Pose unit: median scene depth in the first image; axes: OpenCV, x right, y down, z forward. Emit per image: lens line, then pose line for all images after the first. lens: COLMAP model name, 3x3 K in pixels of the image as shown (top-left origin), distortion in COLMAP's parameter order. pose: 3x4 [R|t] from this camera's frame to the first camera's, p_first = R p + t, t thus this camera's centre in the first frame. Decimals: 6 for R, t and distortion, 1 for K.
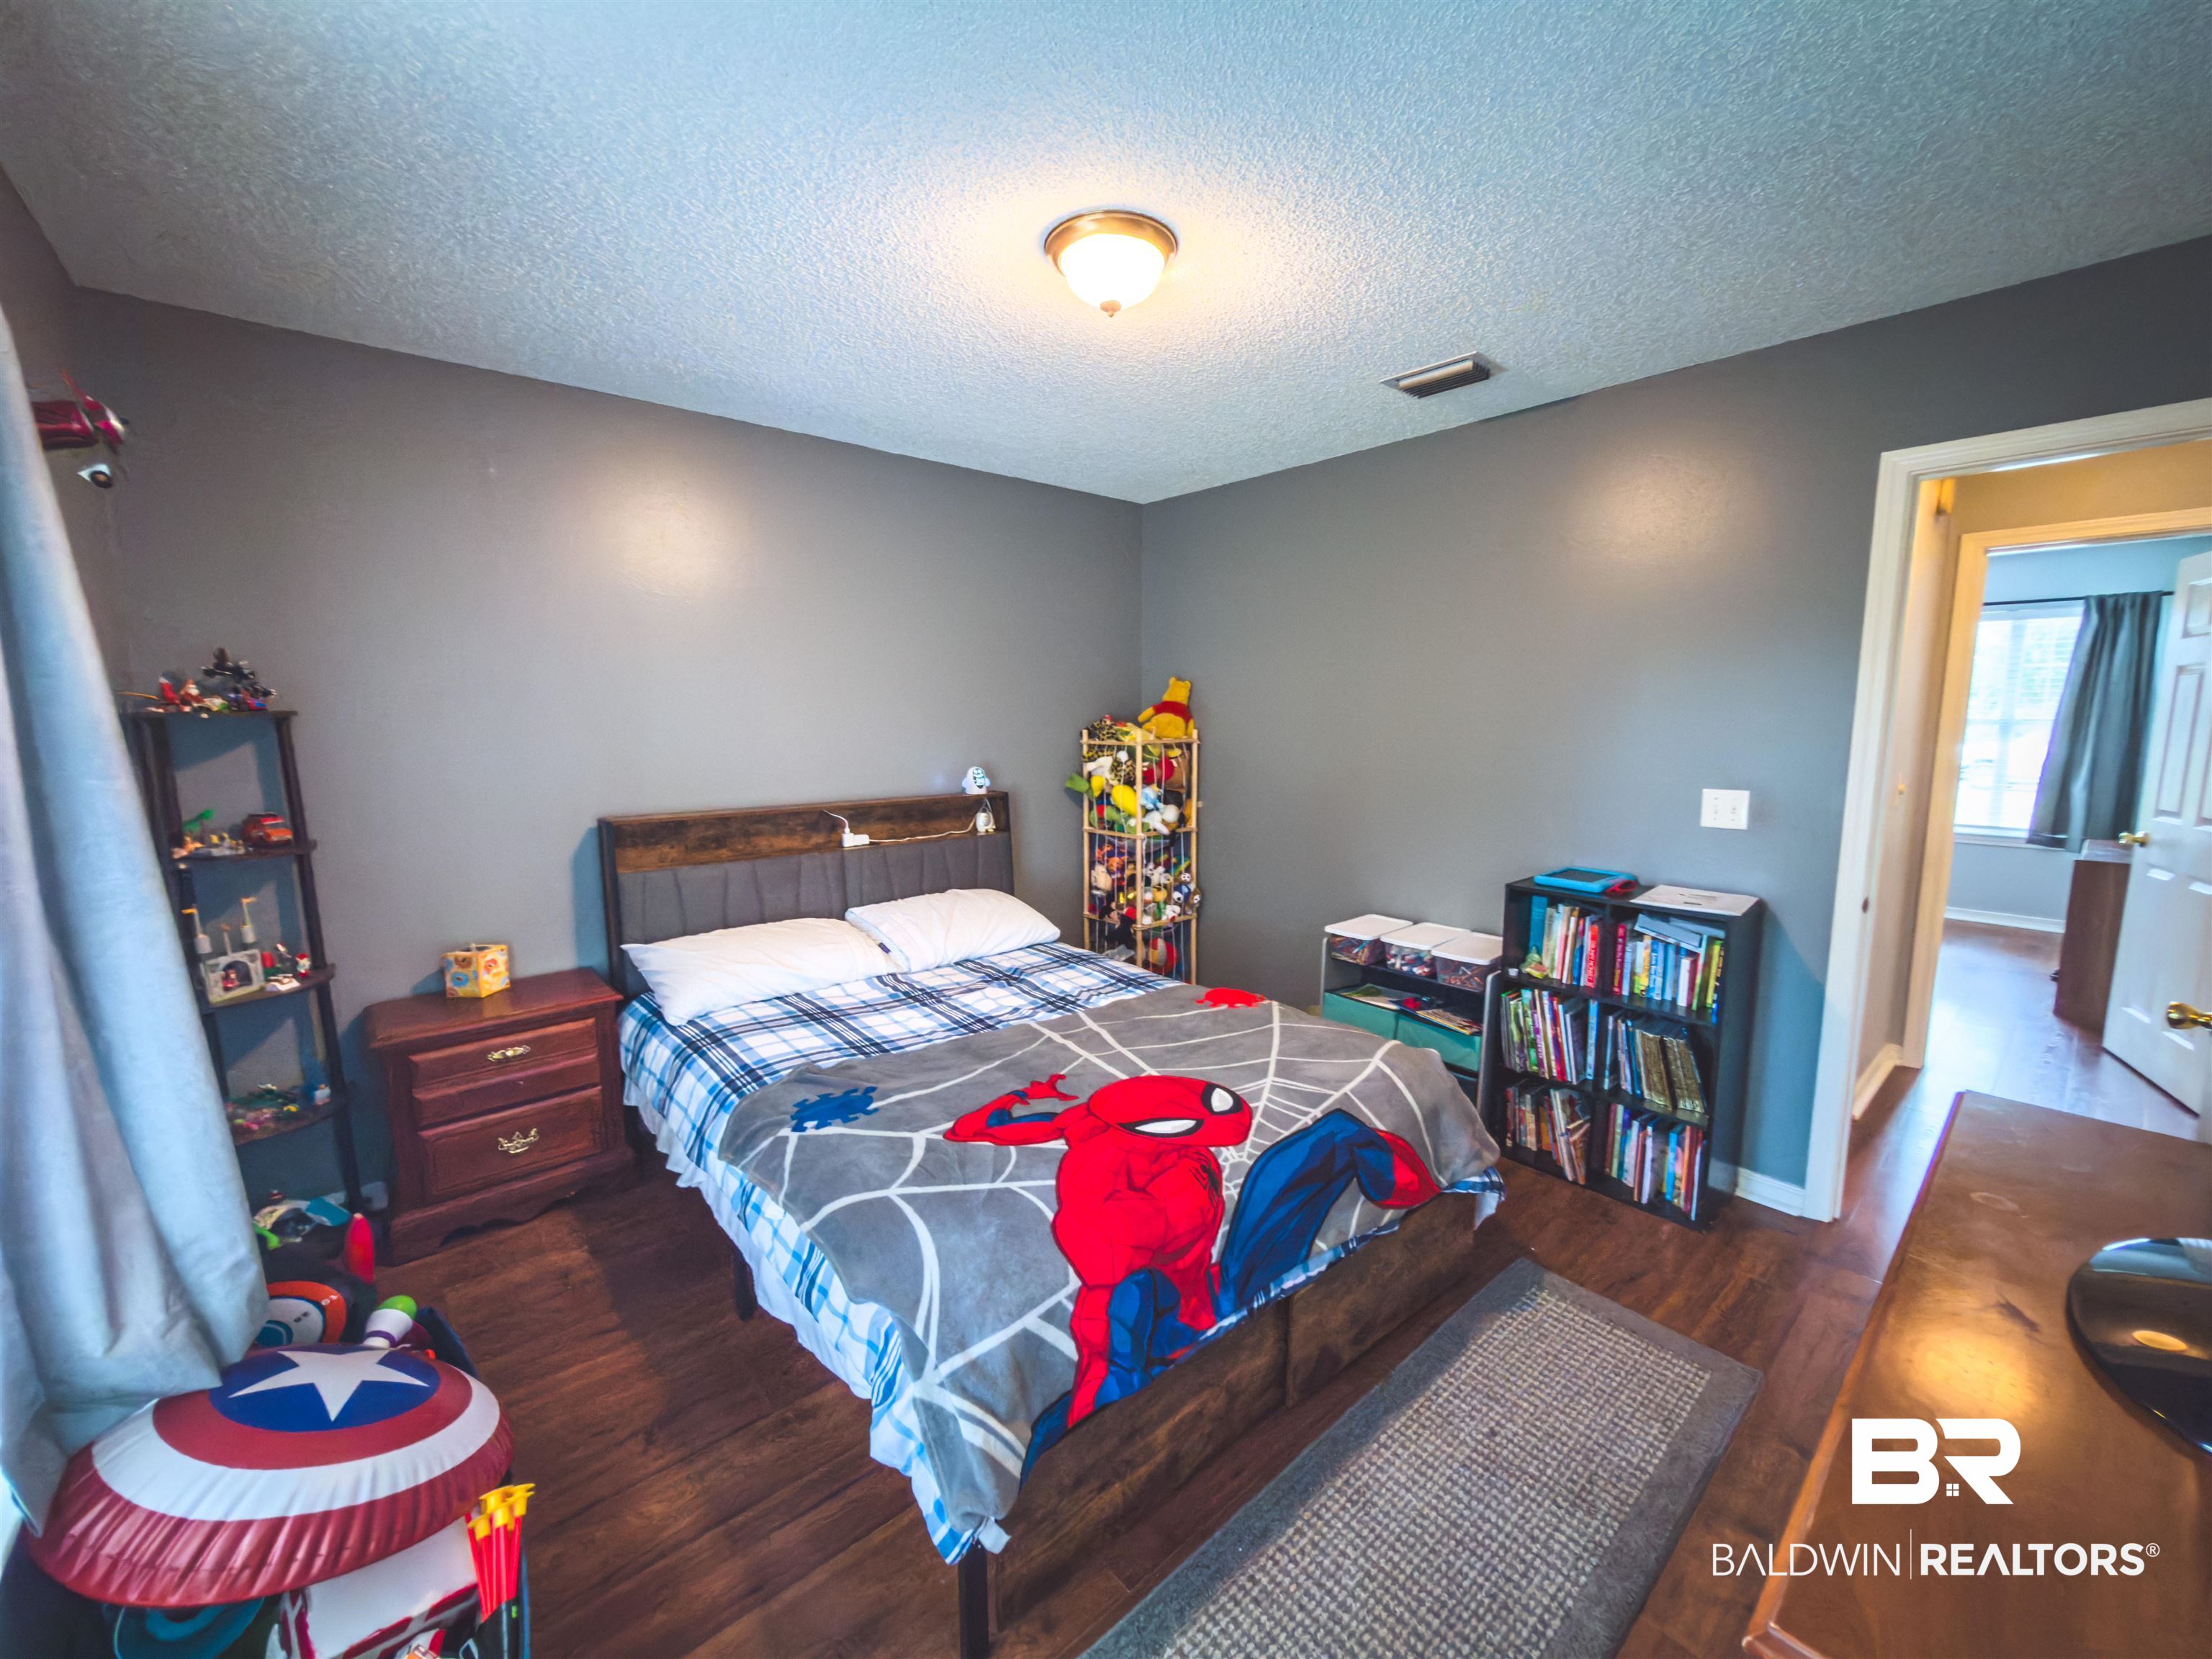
lens RADIAL K [[880.5, 0, 1107.7], [0, 880.5, 829.7], [0, 0, 1]] dist [0.001609, 0.000584]
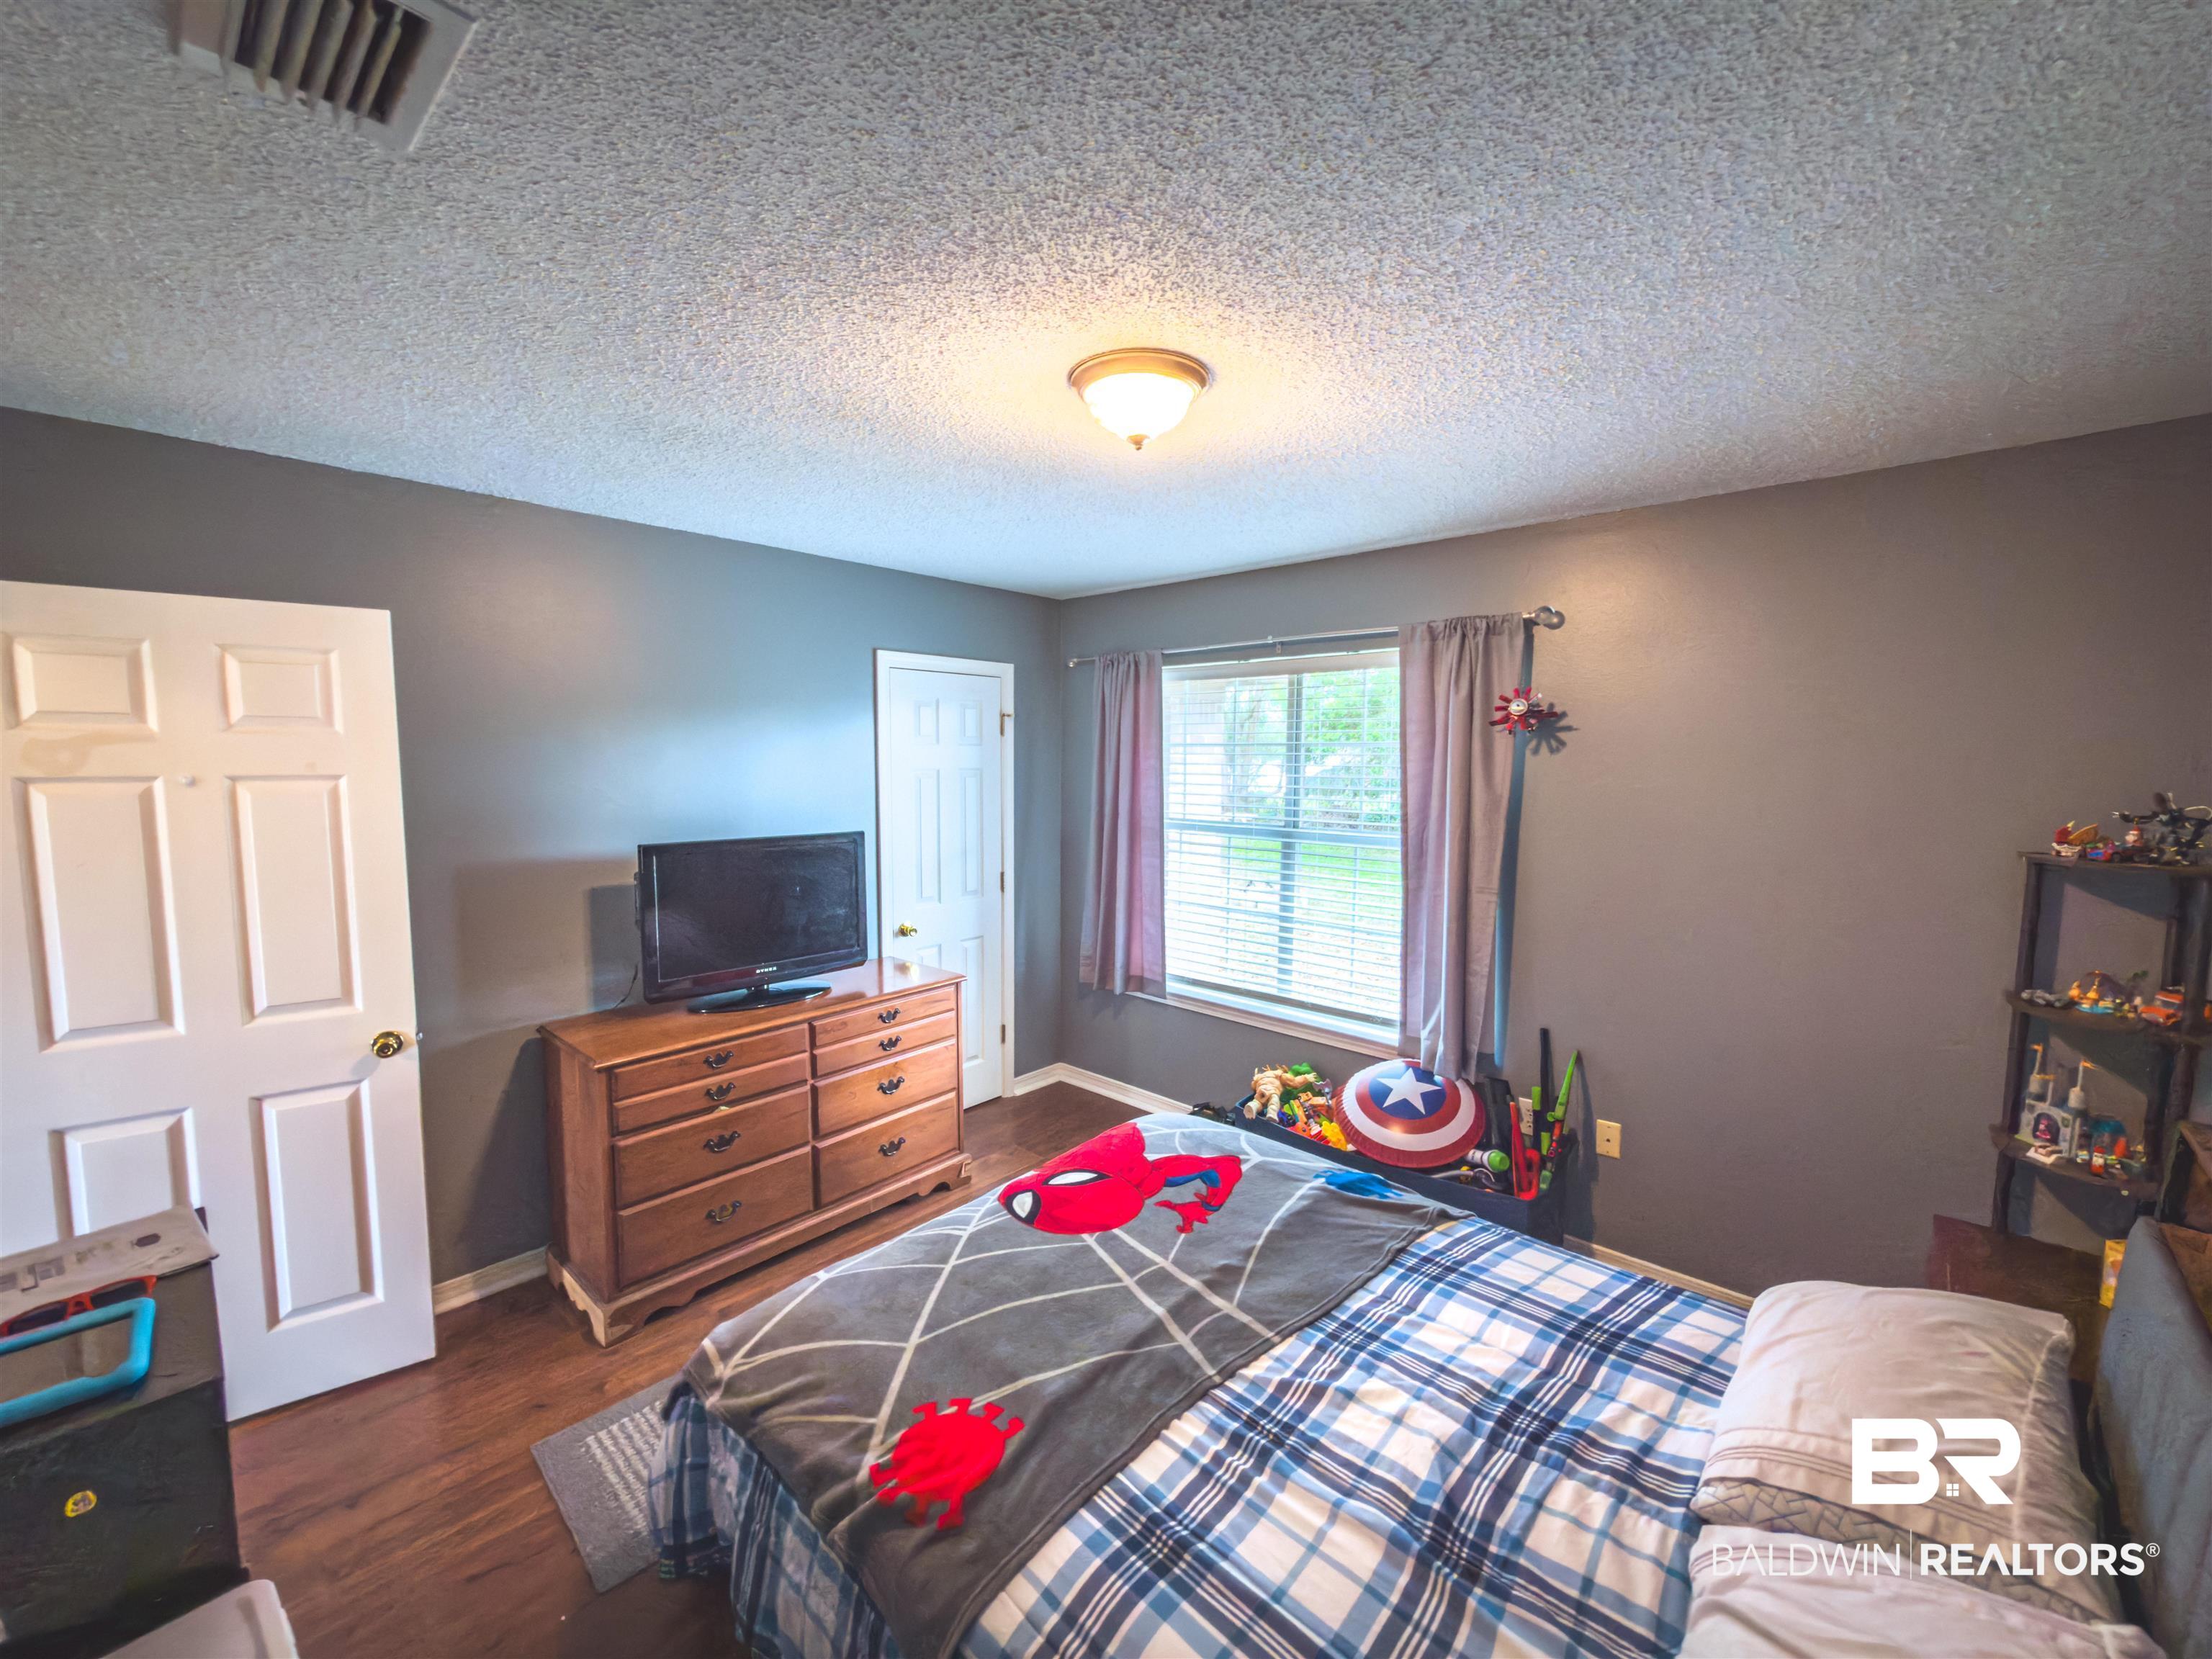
lens RADIAL K [[880.5, 0, 1107.4], [0, 880.5, 830.0], [0, 0, 1]] dist [0.001609, 0.000584]
pose [[-0.993712, 0.010038, -0.111515, 0.133166], [-0.015201, 0.974656, 0.223194, -0.366976], [0.110929, 0.223485, -0.968374, 1.836956]]
